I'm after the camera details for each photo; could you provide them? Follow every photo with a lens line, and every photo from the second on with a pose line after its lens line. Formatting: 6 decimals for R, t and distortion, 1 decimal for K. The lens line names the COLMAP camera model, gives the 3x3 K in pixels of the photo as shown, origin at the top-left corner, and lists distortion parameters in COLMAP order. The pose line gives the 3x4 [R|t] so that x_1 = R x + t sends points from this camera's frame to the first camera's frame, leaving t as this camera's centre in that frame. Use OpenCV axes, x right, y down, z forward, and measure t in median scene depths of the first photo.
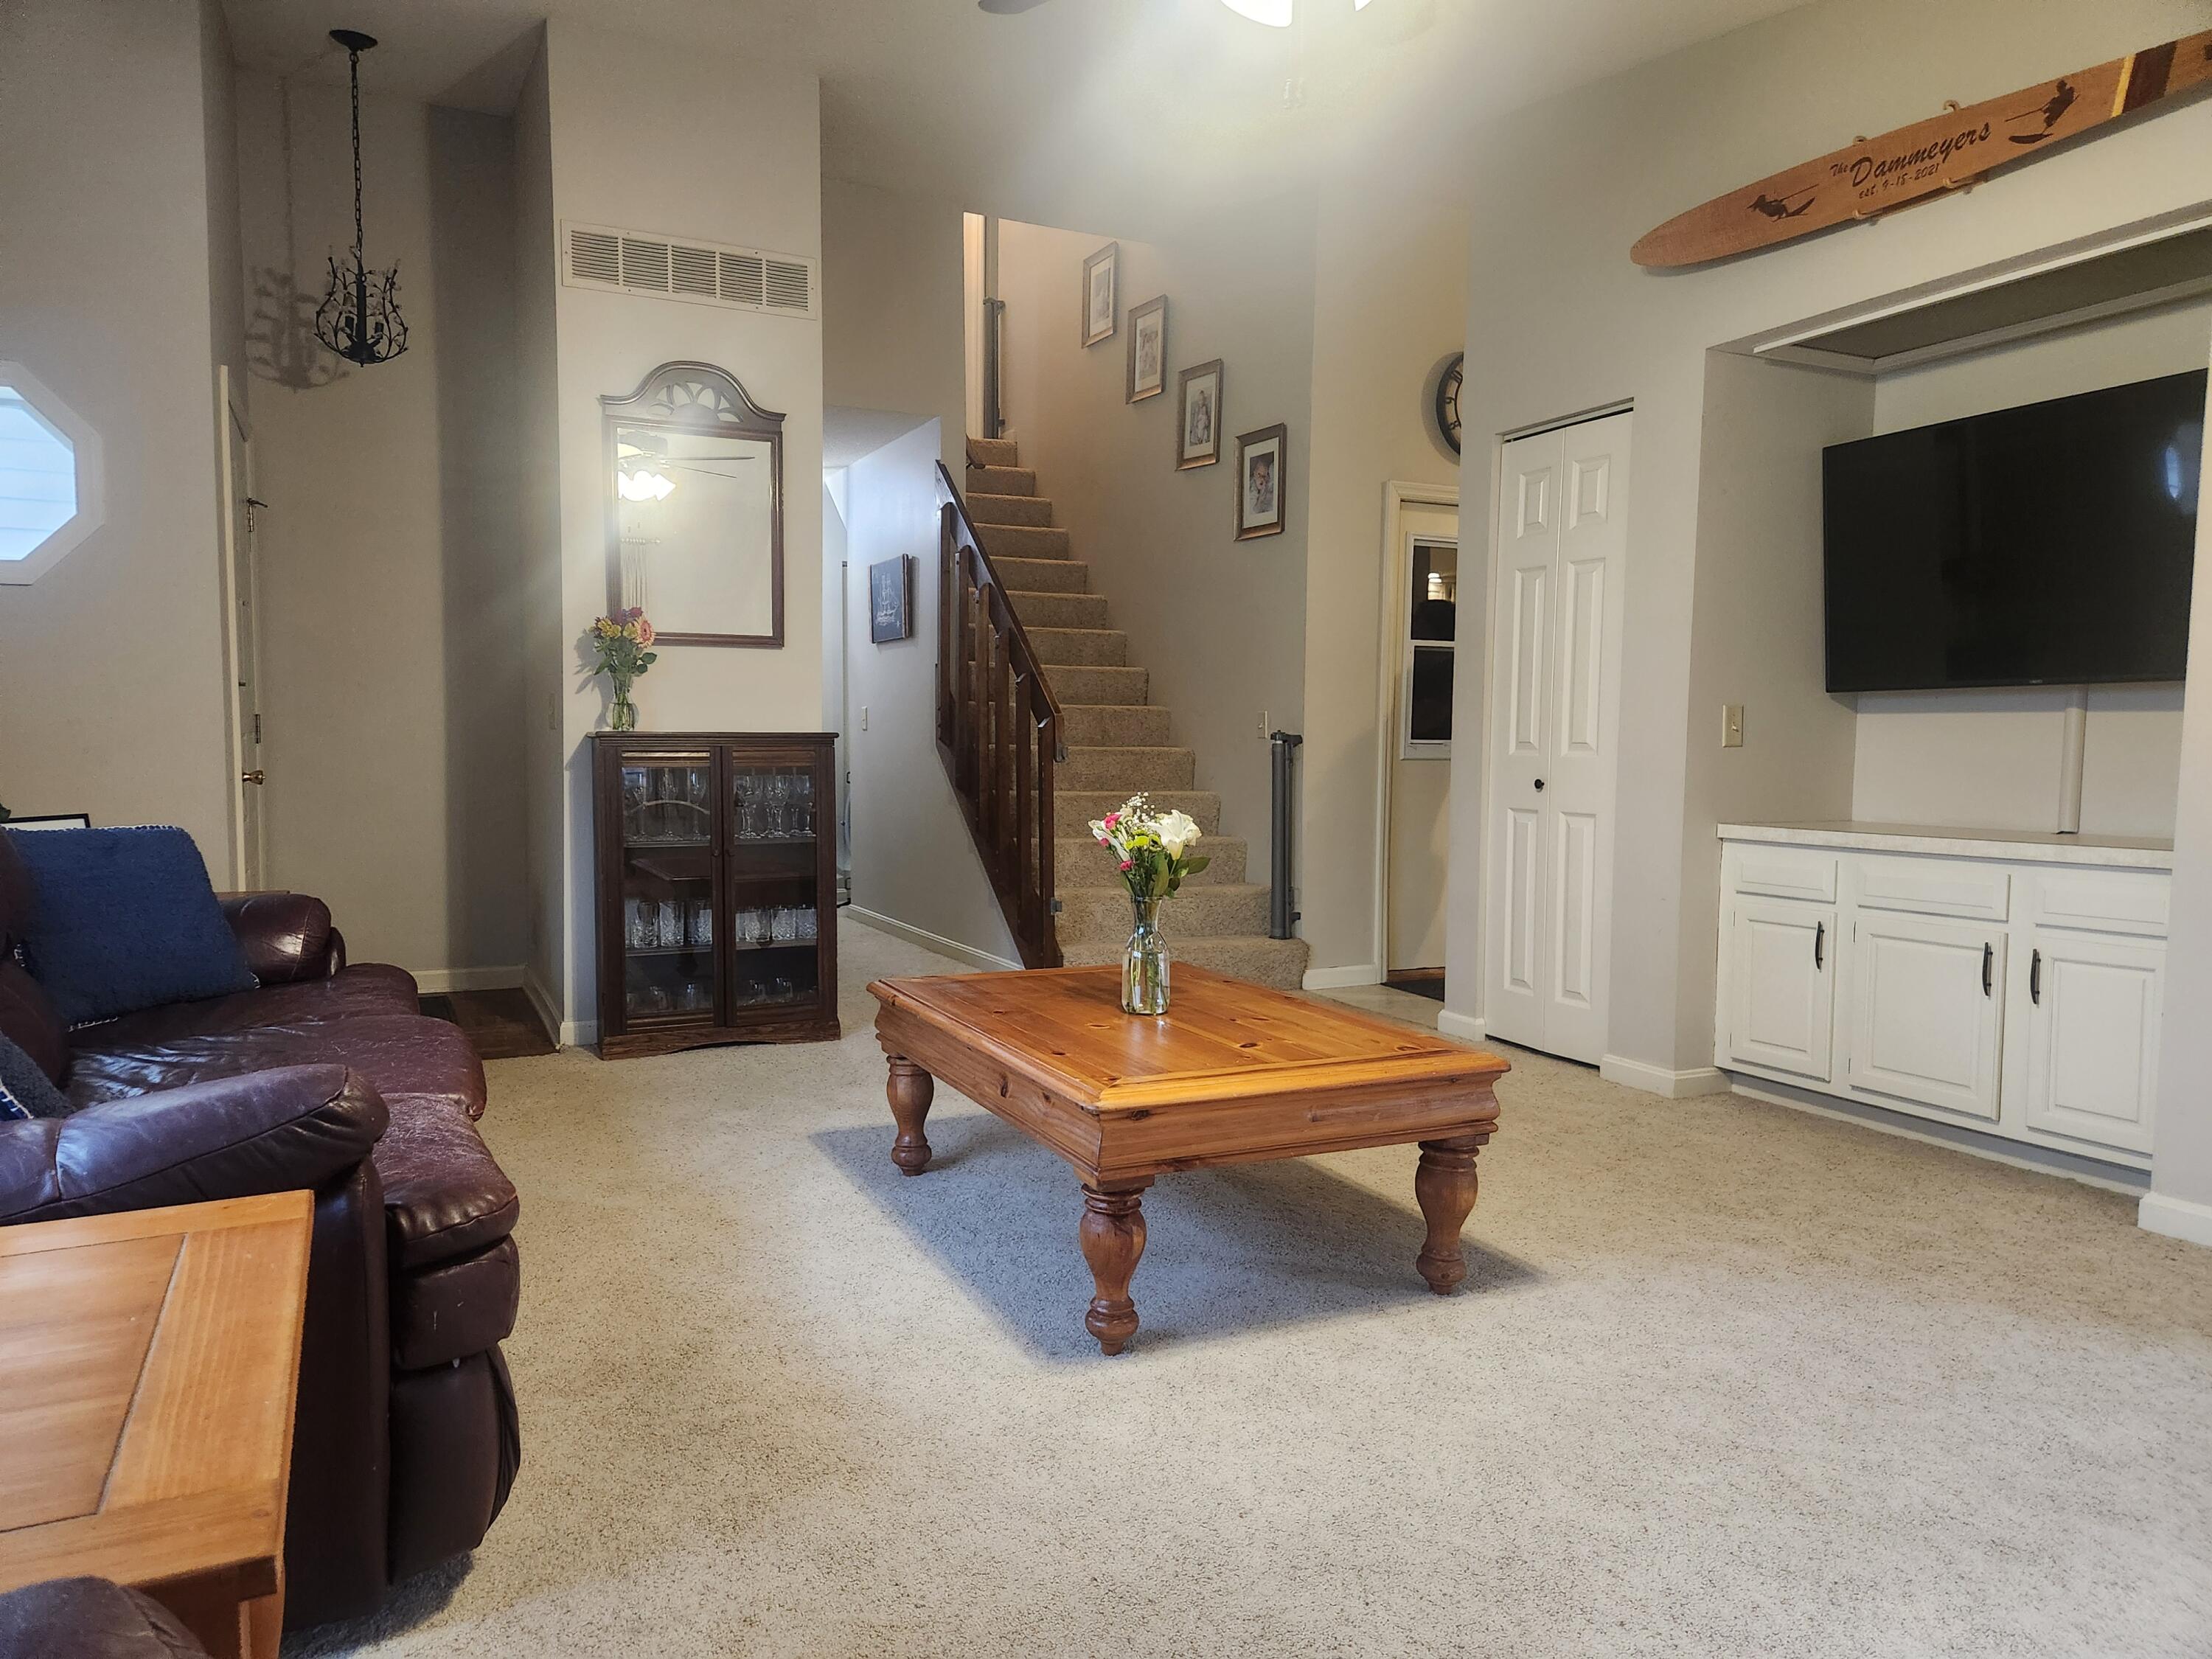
lens RADIAL K [[1481.9, 0, 1072.7], [0, 1481.9, 826.7], [0, 0, 1]] dist [0.072673, -0.058388]
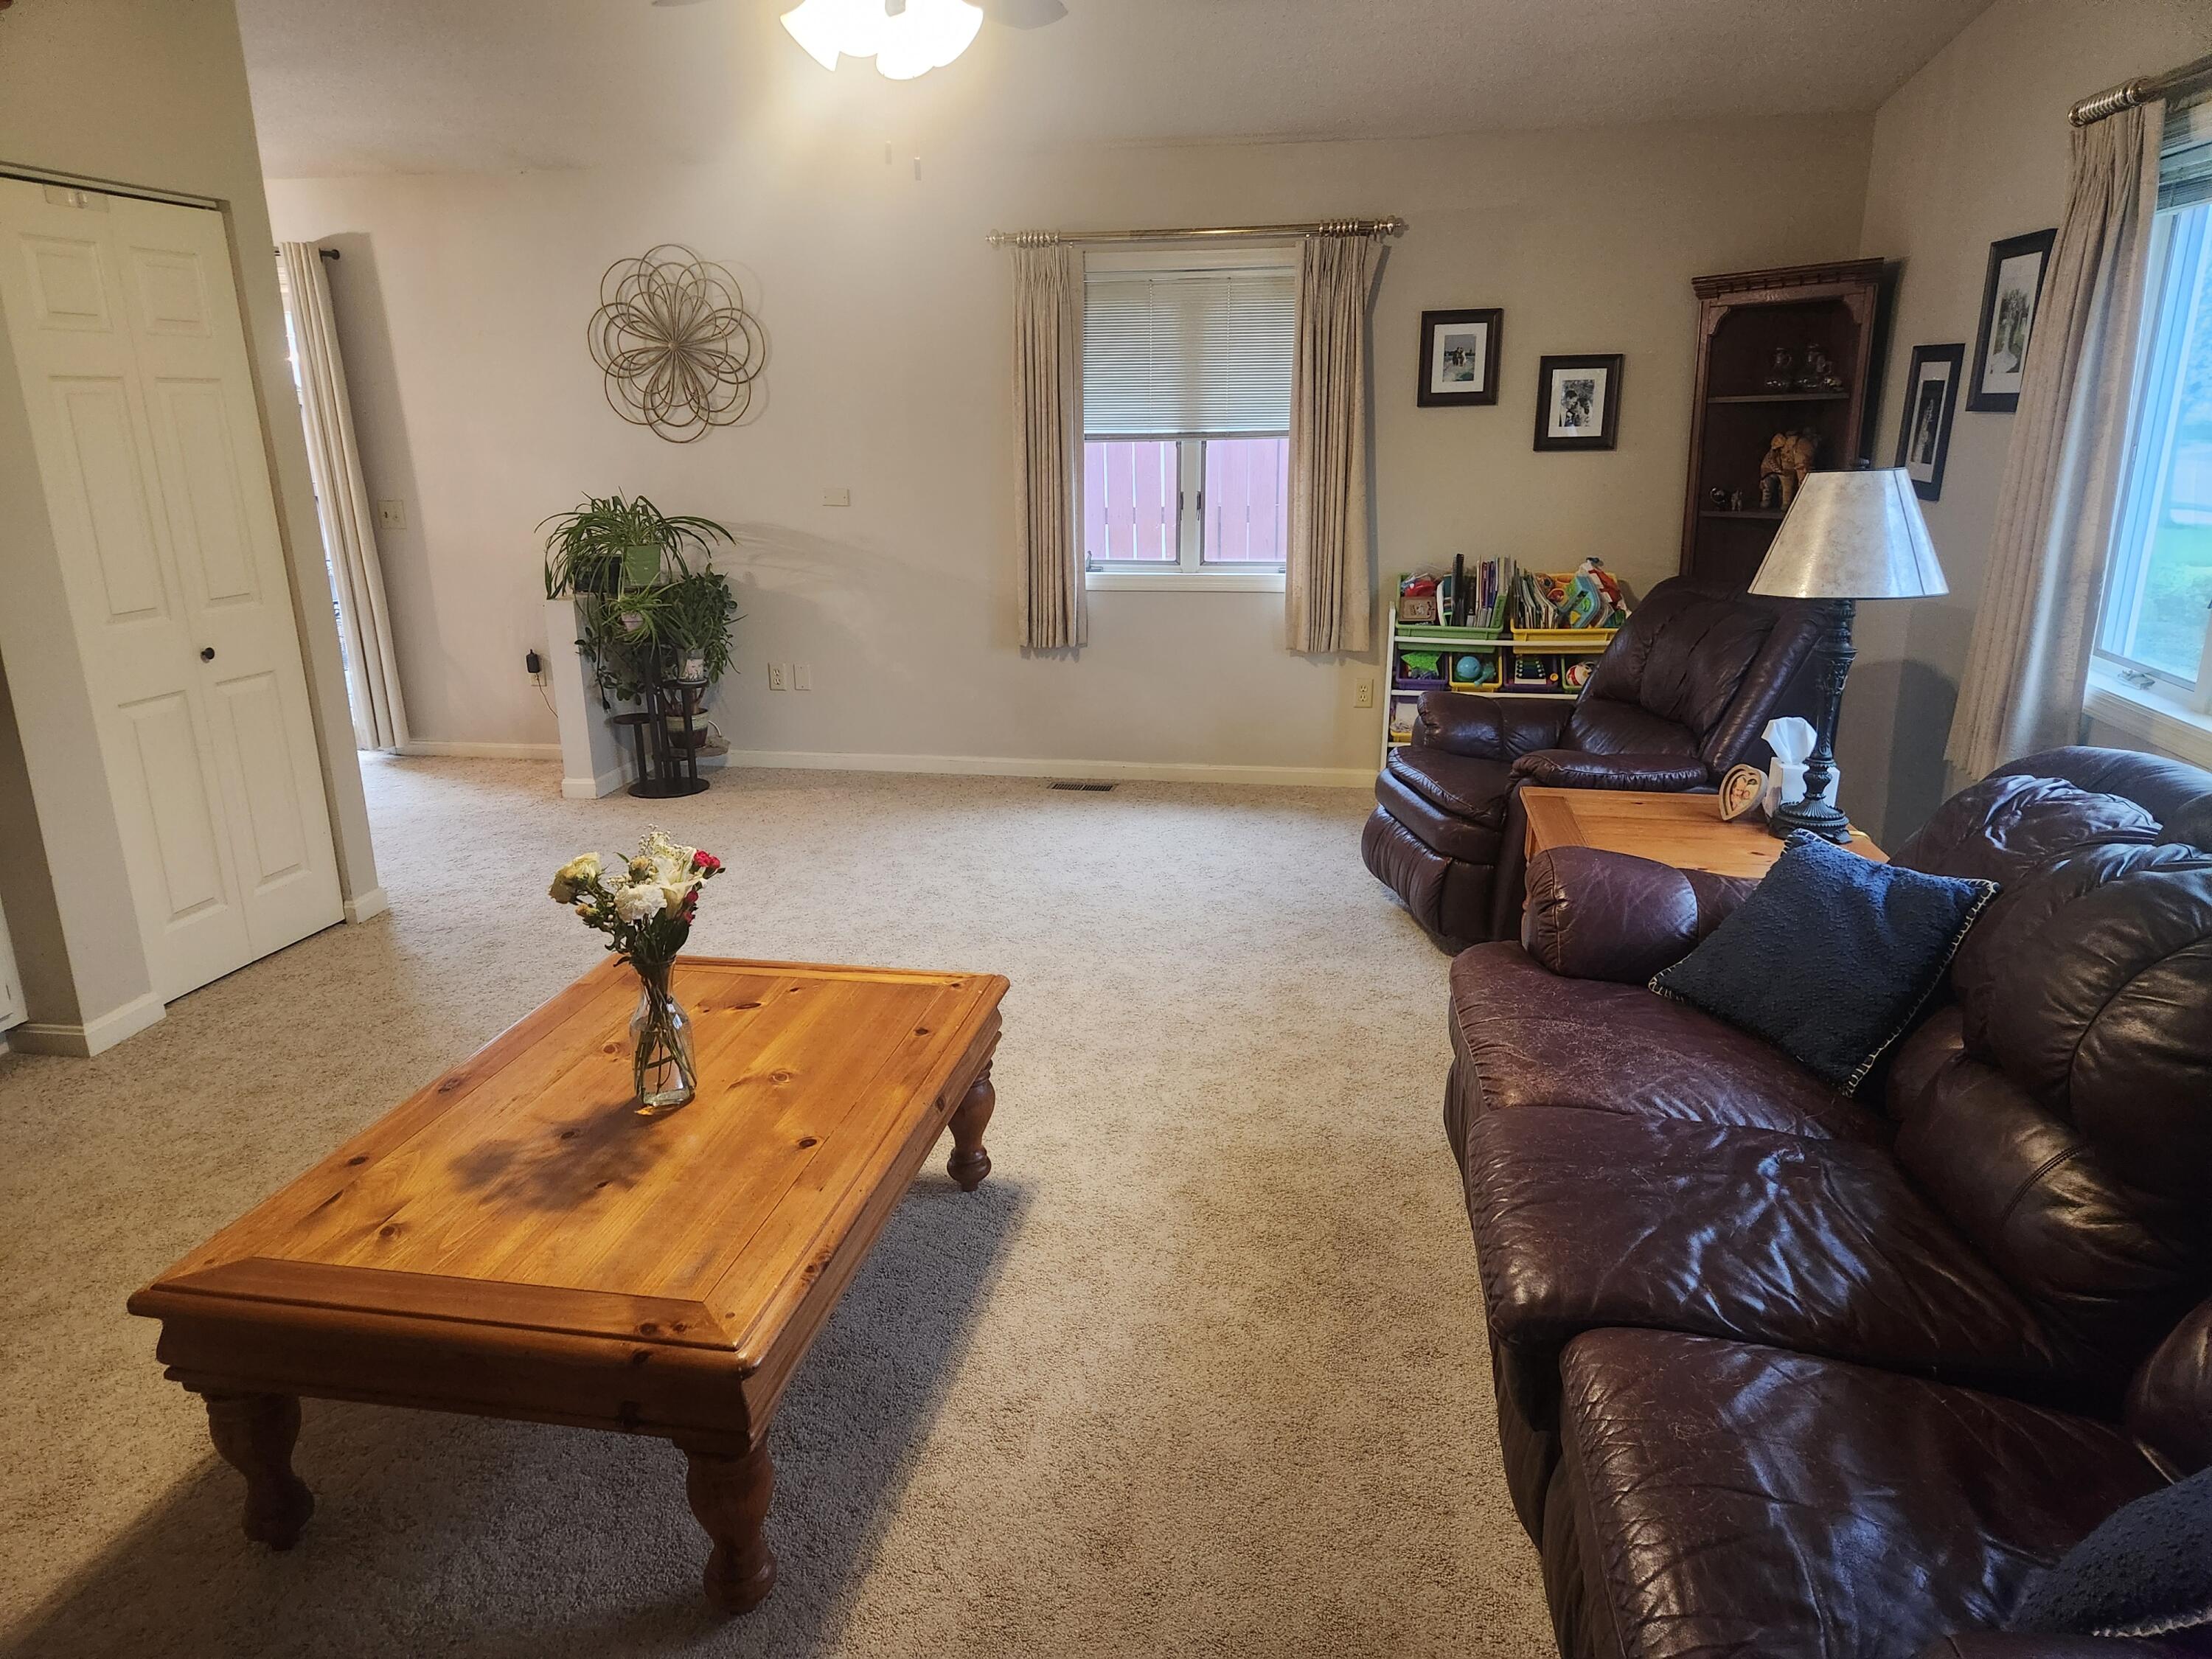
lens RADIAL K [[1481.9, 0, 1085.5], [0, 1481.9, 839.6], [0, 0, 1]] dist [0.072673, -0.058388]
pose [[-0.813317, -0.166174, 0.557585, -0.406089], [0.038646, 0.940800, 0.336752, -0.192438], [-0.580535, 0.295435, -0.758747, 1.067566]]
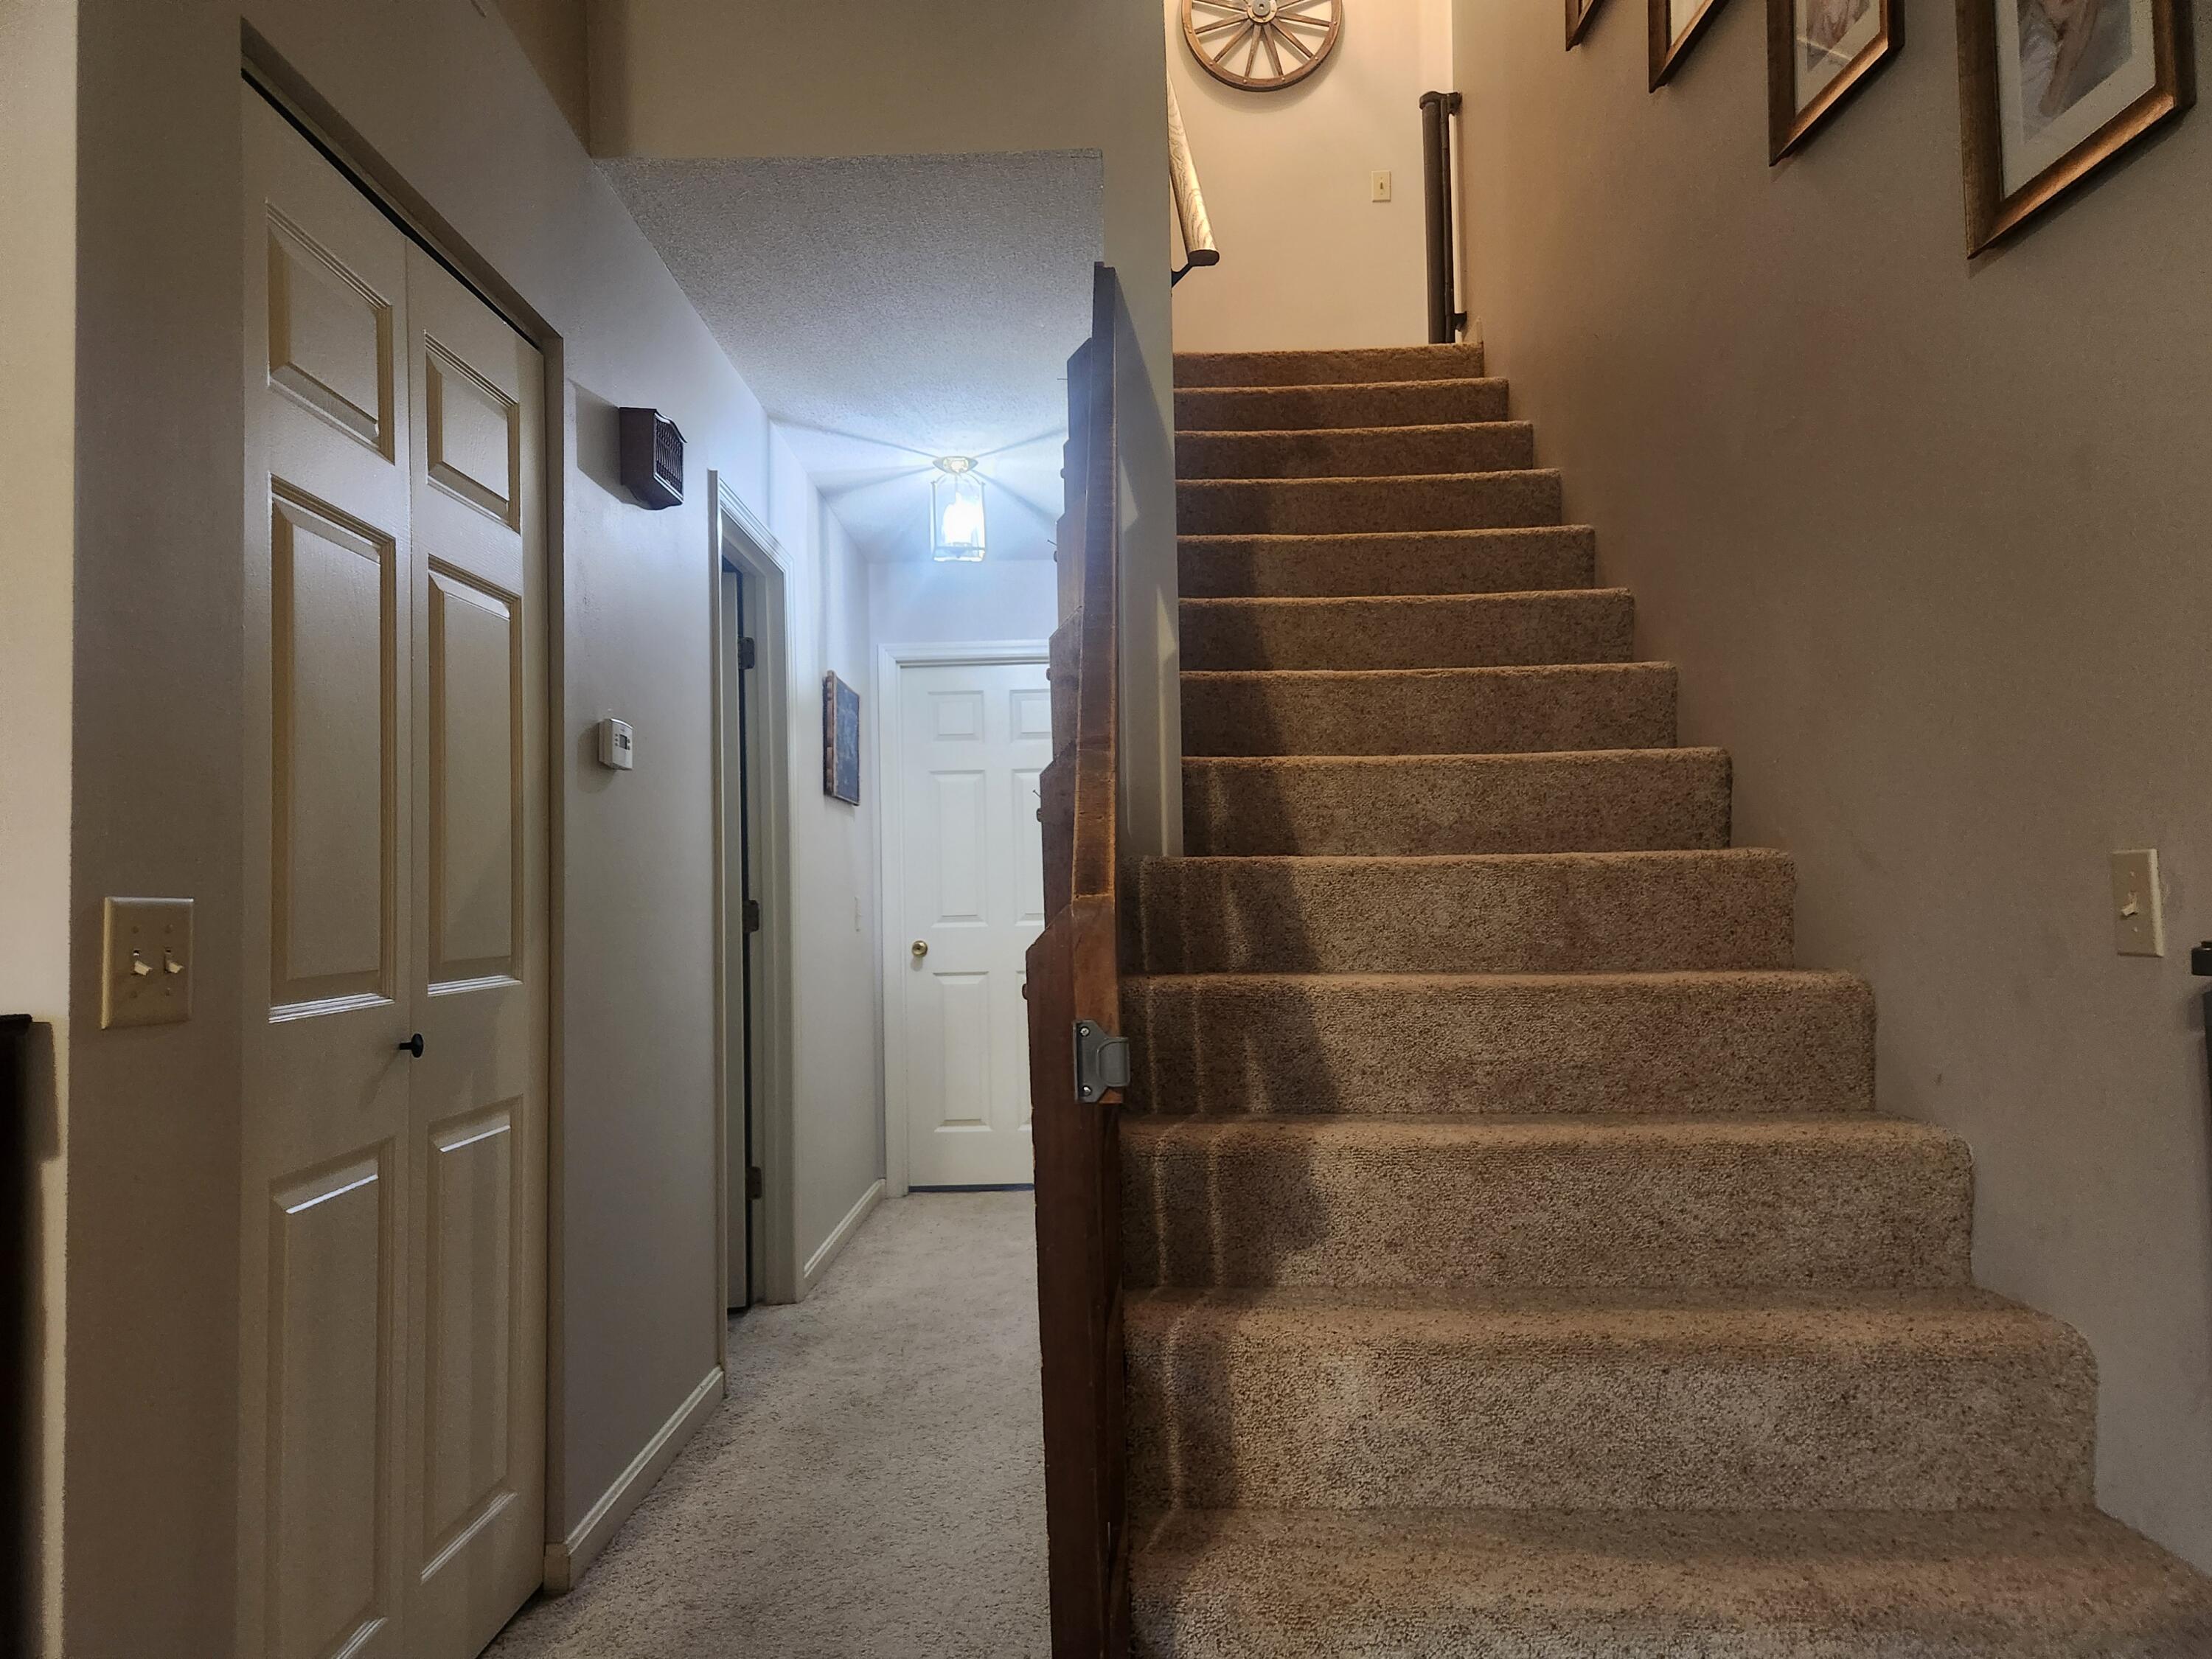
lens RADIAL K [[1481.9, 0, 1091.4], [0, 1481.9, 848.3], [0, 0, 1]] dist [0.072673, -0.058388]
pose [[0.894557, -0.044141, -0.444768, 0.126725], [0.001635, 0.995428, -0.095504, -0.081440], [0.446950, 0.084707, 0.890539, 1.047836]]
